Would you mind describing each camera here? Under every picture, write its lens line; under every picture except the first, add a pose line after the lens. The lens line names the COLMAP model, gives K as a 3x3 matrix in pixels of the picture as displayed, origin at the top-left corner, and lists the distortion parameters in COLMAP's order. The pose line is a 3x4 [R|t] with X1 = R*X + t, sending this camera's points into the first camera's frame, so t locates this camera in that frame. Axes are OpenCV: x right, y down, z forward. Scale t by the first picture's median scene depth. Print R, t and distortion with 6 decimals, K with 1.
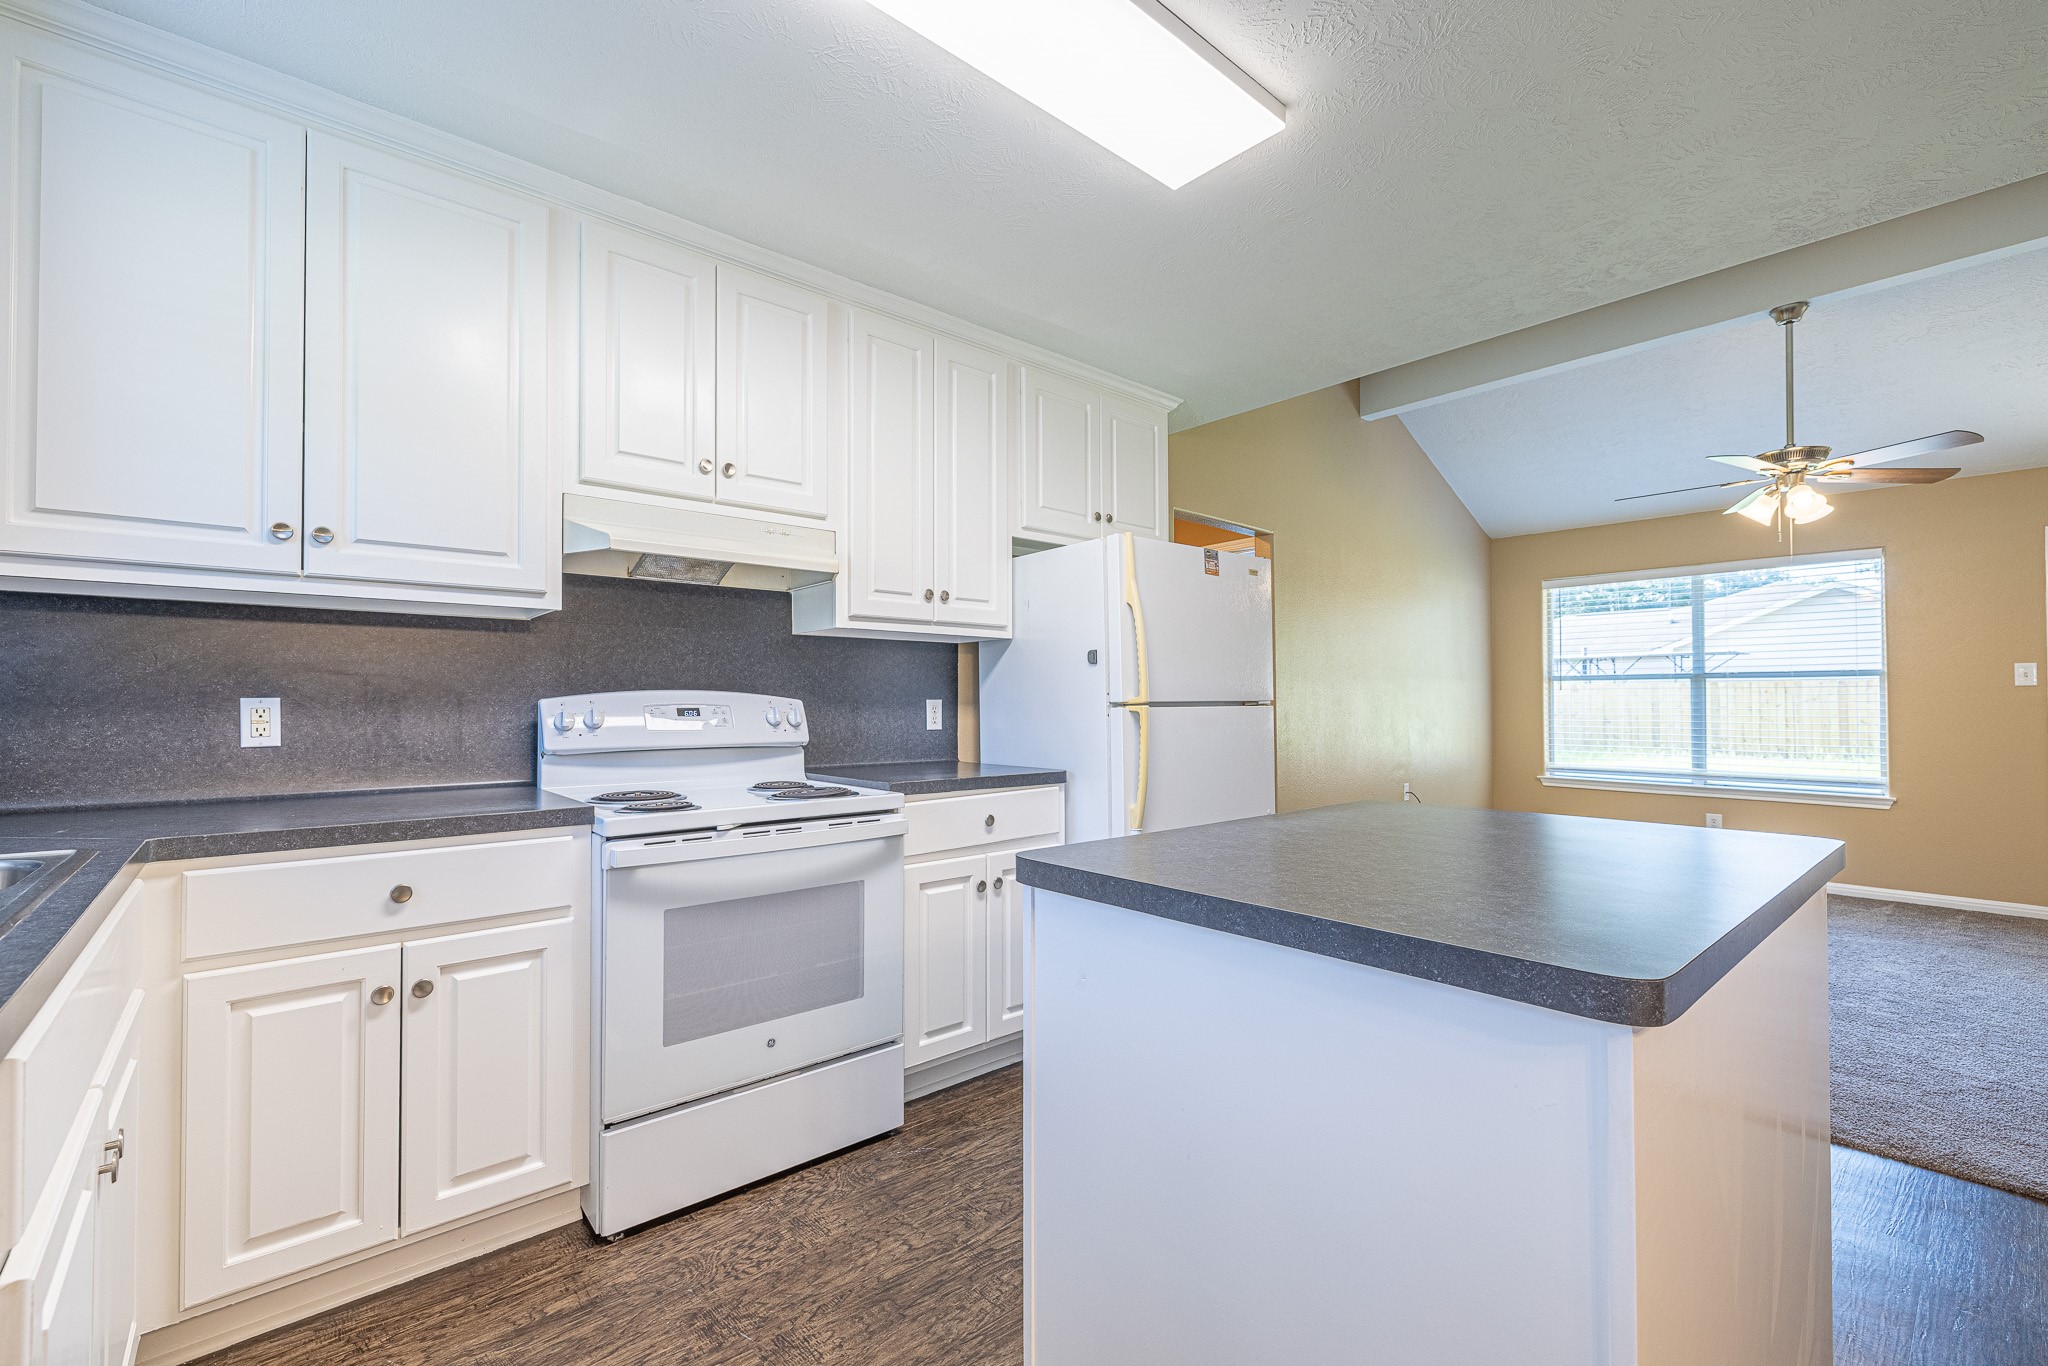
lens RADIAL K [[860.2, 0, 1011.5], [0, 860.2, 689.4], [0, 0, 1]] dist [0.000875, -0.000515]
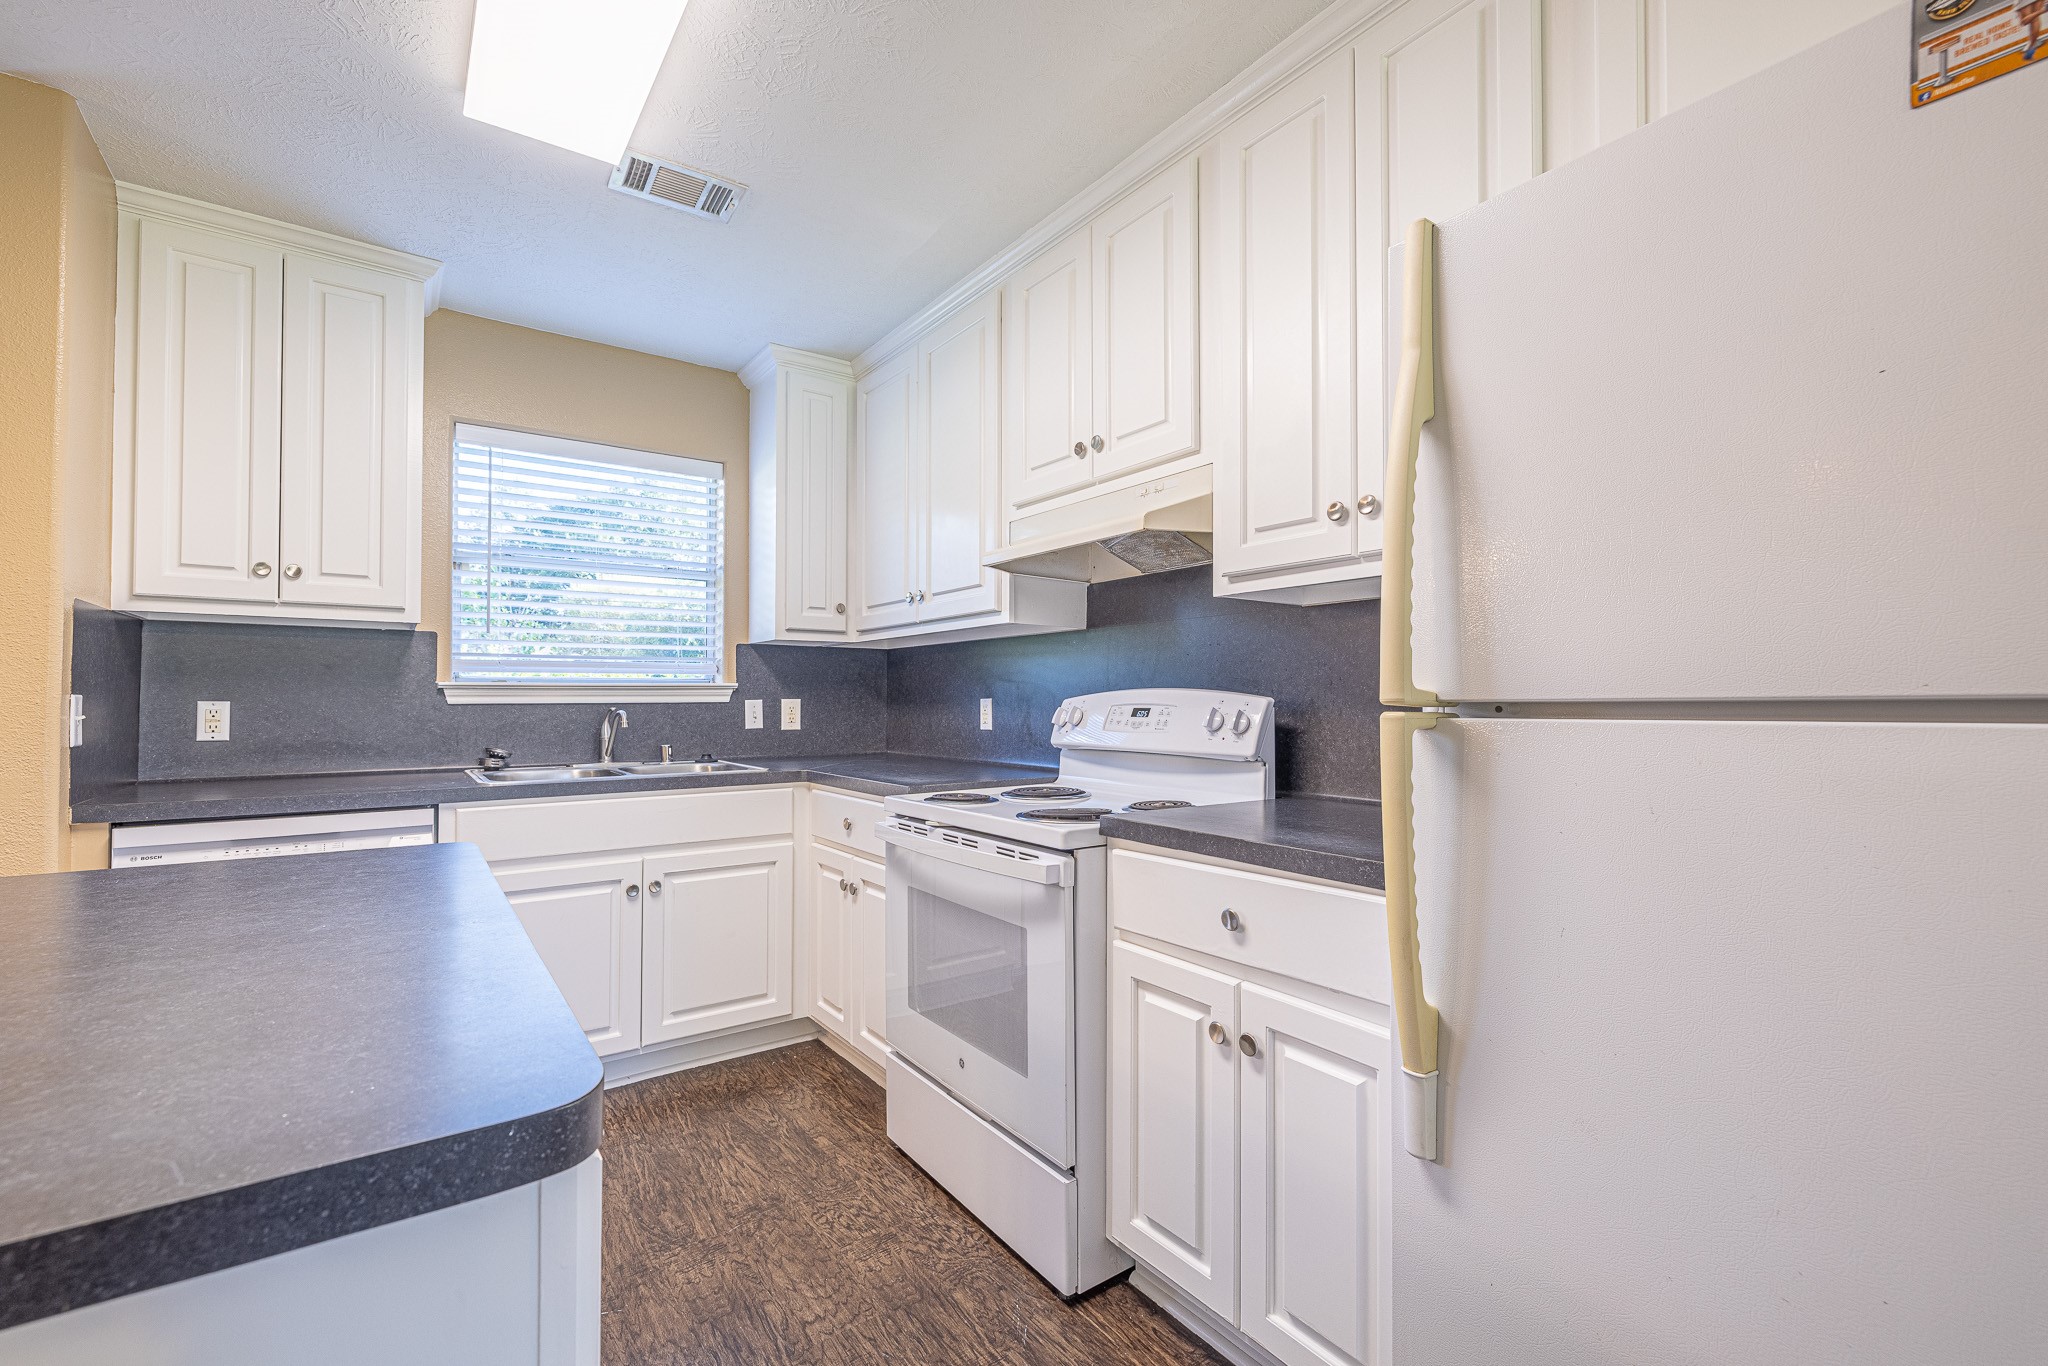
lens RADIAL K [[860.2, 0, 1011.5], [0, 860.2, 689.4], [0, 0, 1]] dist [0.000875, -0.000515]
pose [[-0.081687, -0.014076, -0.996559, 0.349328], [0.014602, 0.999776, -0.015319, 0.008808], [0.996551, -0.015803, -0.081463, 0.600300]]
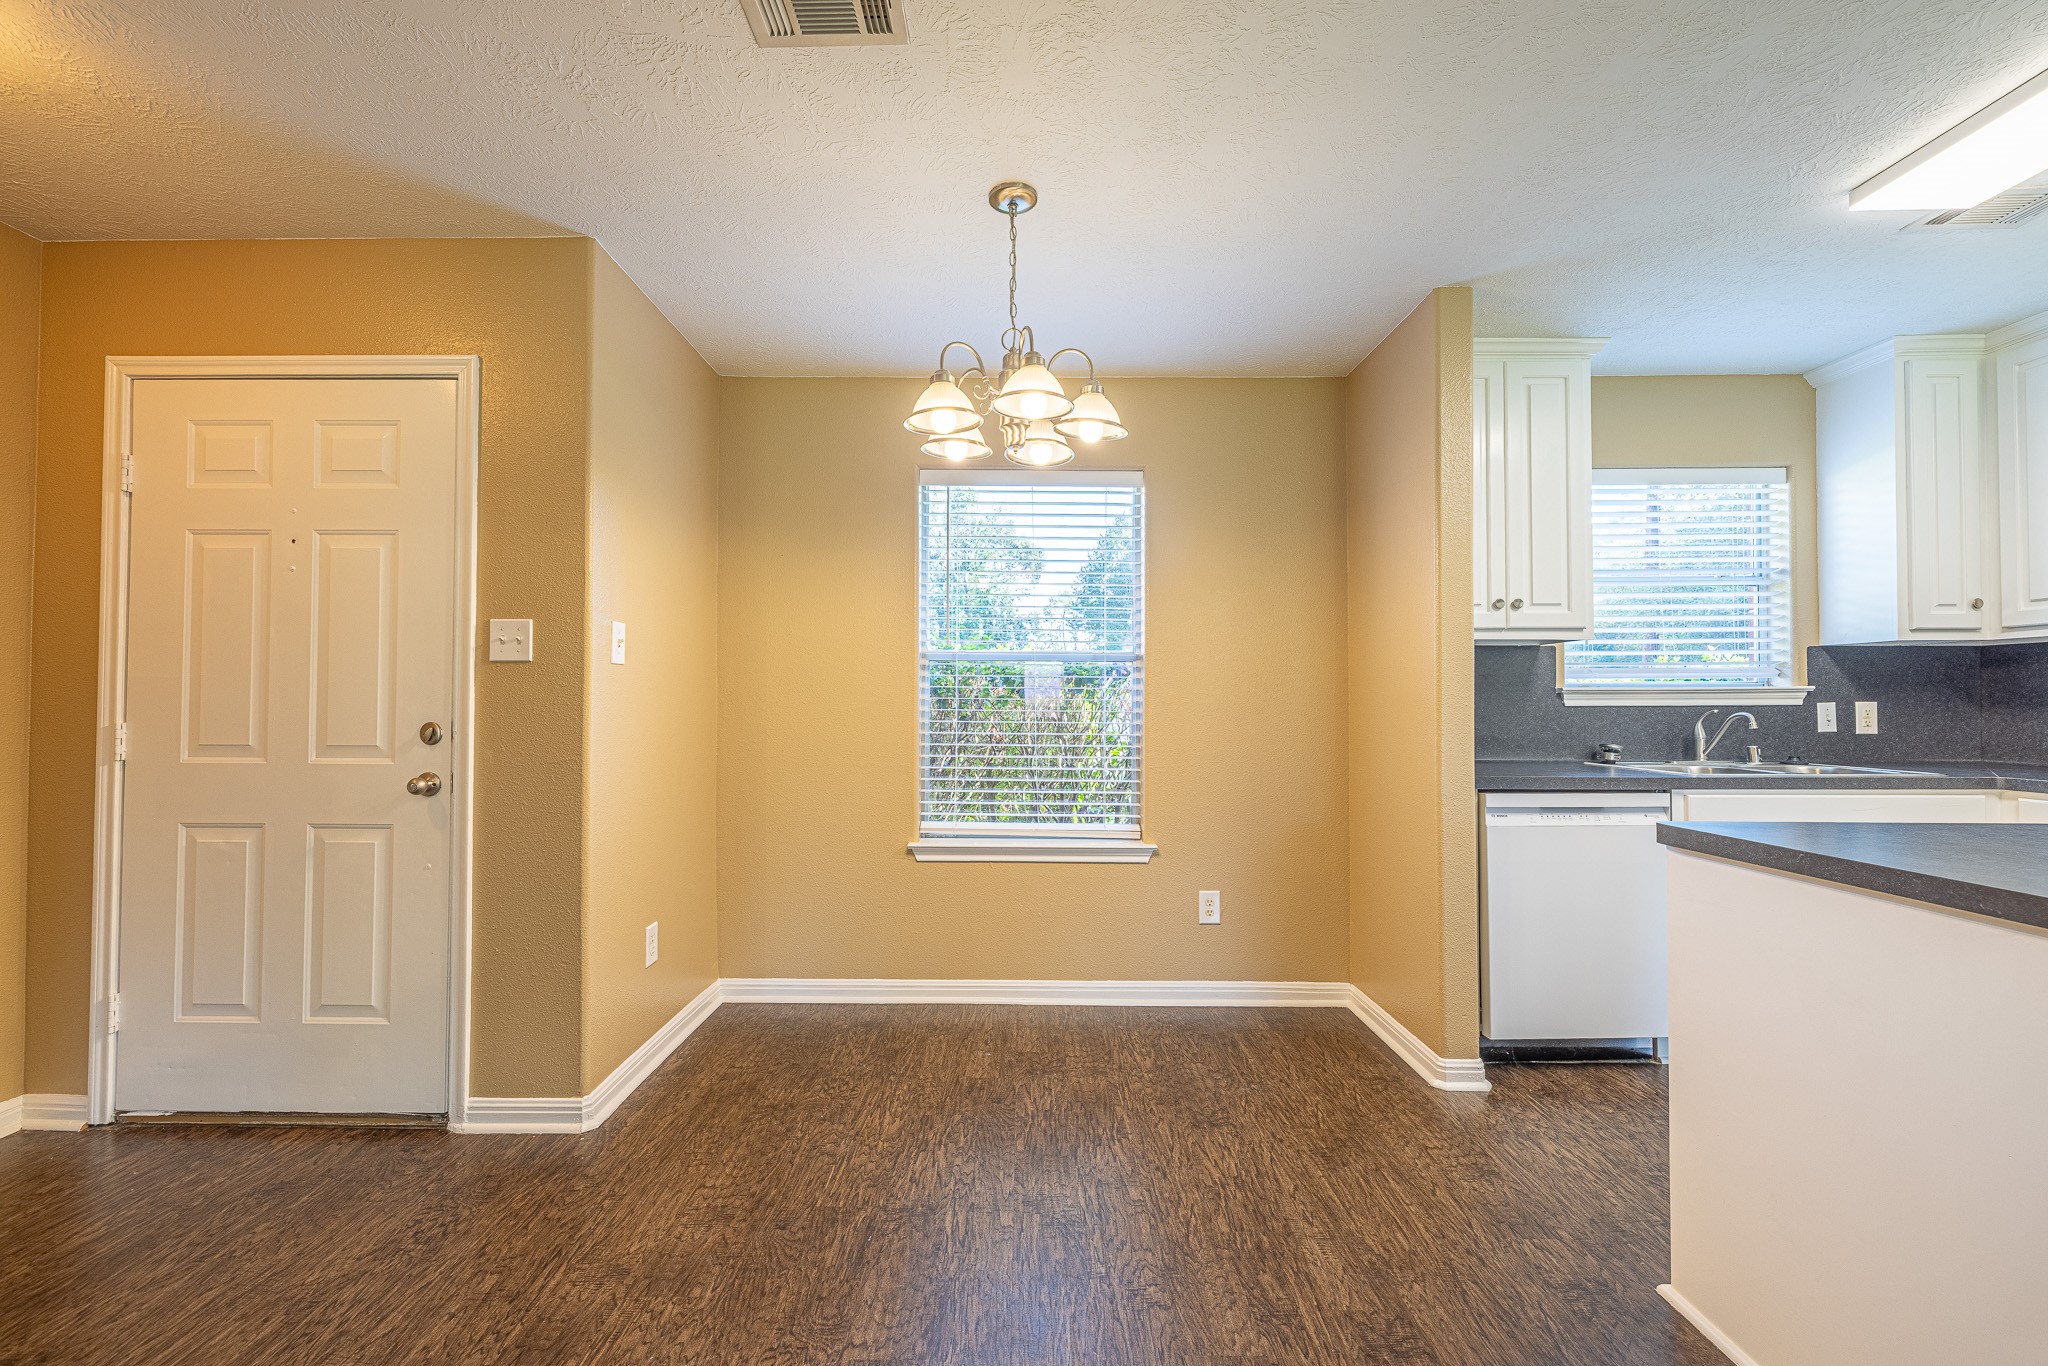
lens RADIAL K [[867.7, 0, 1011.6], [0, 867.7, 687.6], [0, 0, 1]] dist [0.001264, 0.000564]
pose [[-0.656918, -0.013995, -0.753832, 0.683563], [0.009635, 0.999590, -0.026954, 0.002649], [0.753900, -0.024970, -0.656514, 0.227221]]
